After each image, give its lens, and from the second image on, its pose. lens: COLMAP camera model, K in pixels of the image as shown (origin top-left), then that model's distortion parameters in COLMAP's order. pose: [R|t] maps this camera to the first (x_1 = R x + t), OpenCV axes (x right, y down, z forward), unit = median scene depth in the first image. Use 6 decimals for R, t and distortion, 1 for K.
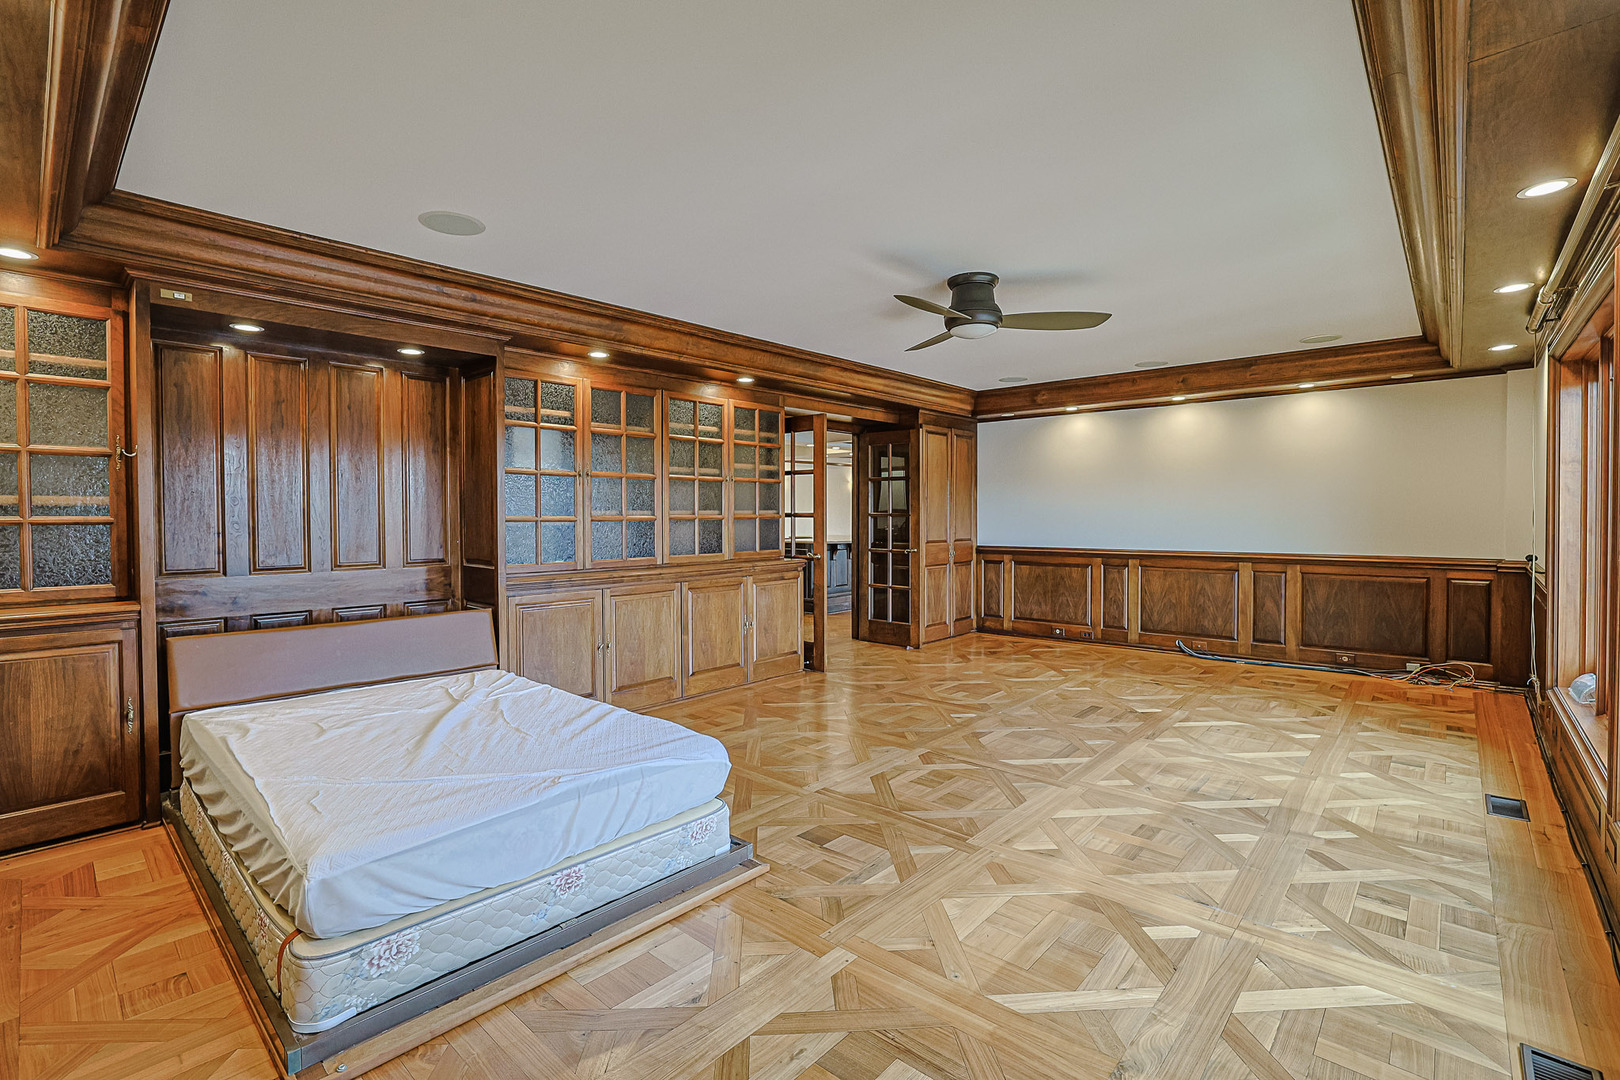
lens RADIAL K [[730.8, 0, 797.0], [0, 730.8, 538.4], [0, 0, 1]] dist [-0.051381, 0.018150]
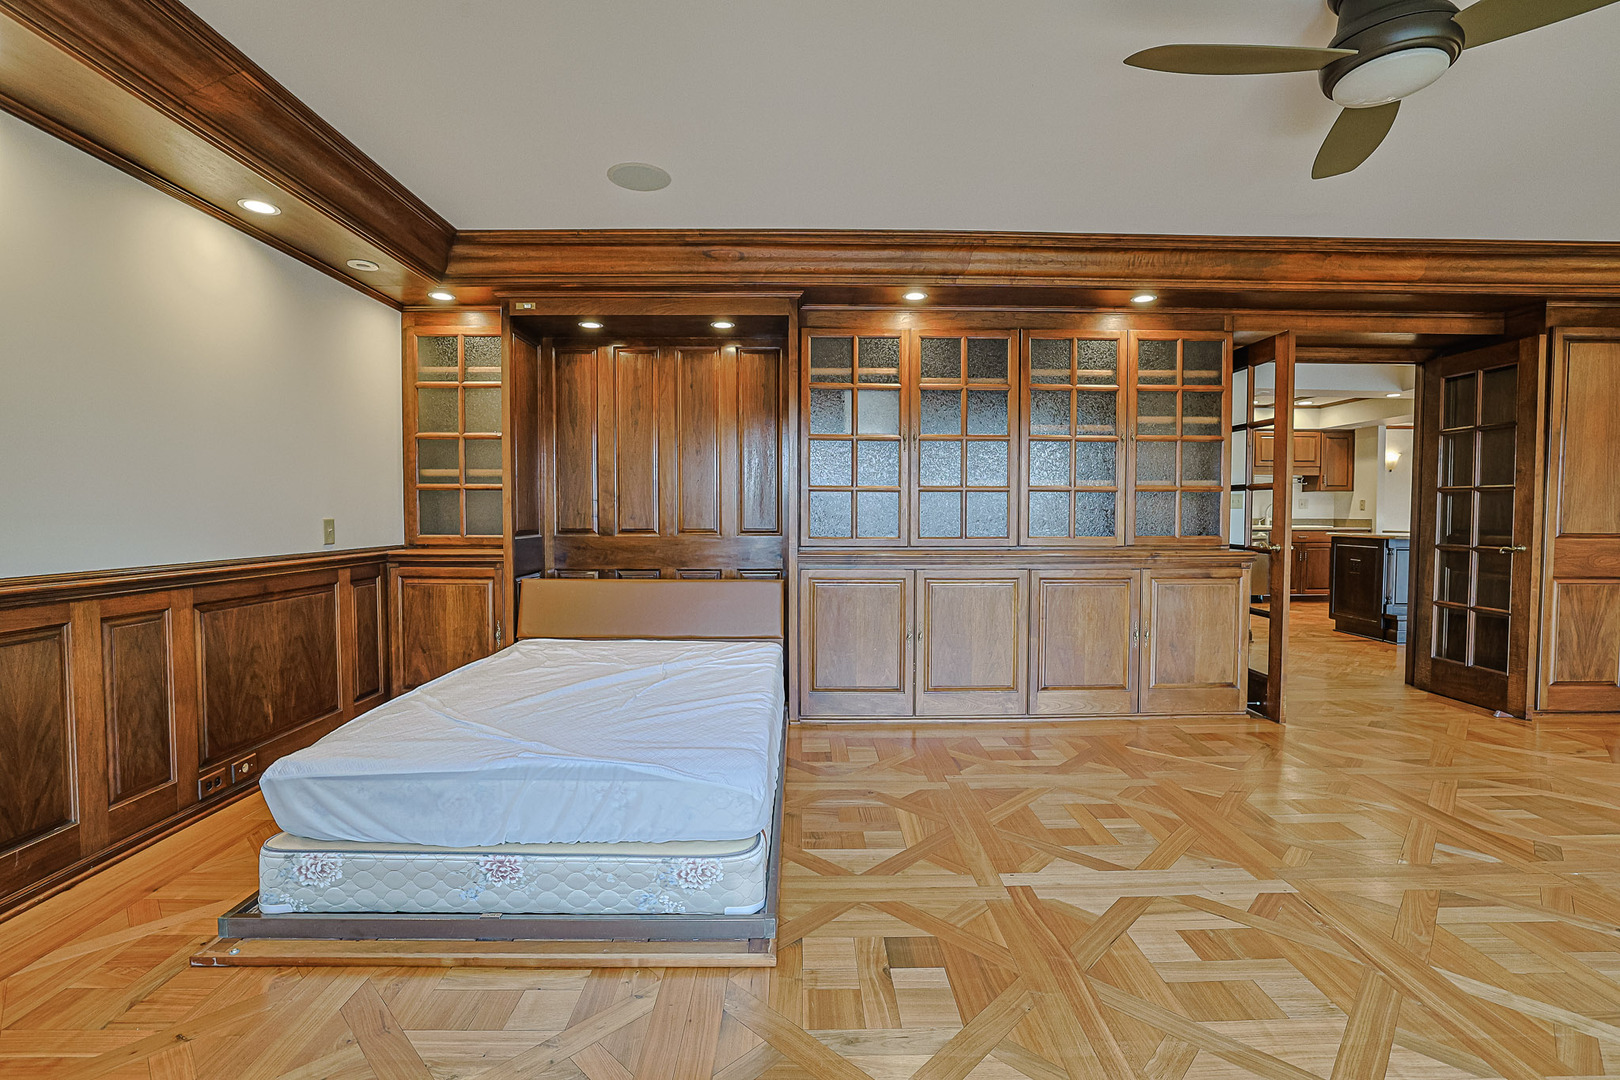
lens RADIAL K [[730.8, 0, 797.0], [0, 730.8, 538.4], [0, 0, 1]] dist [-0.051381, 0.018150]
pose [[0.690750, 0.030065, -0.722469, 0.246187], [-0.026702, 0.999514, 0.016065, 0.021931], [0.722601, 0.008194, 0.691217, 0.290375]]
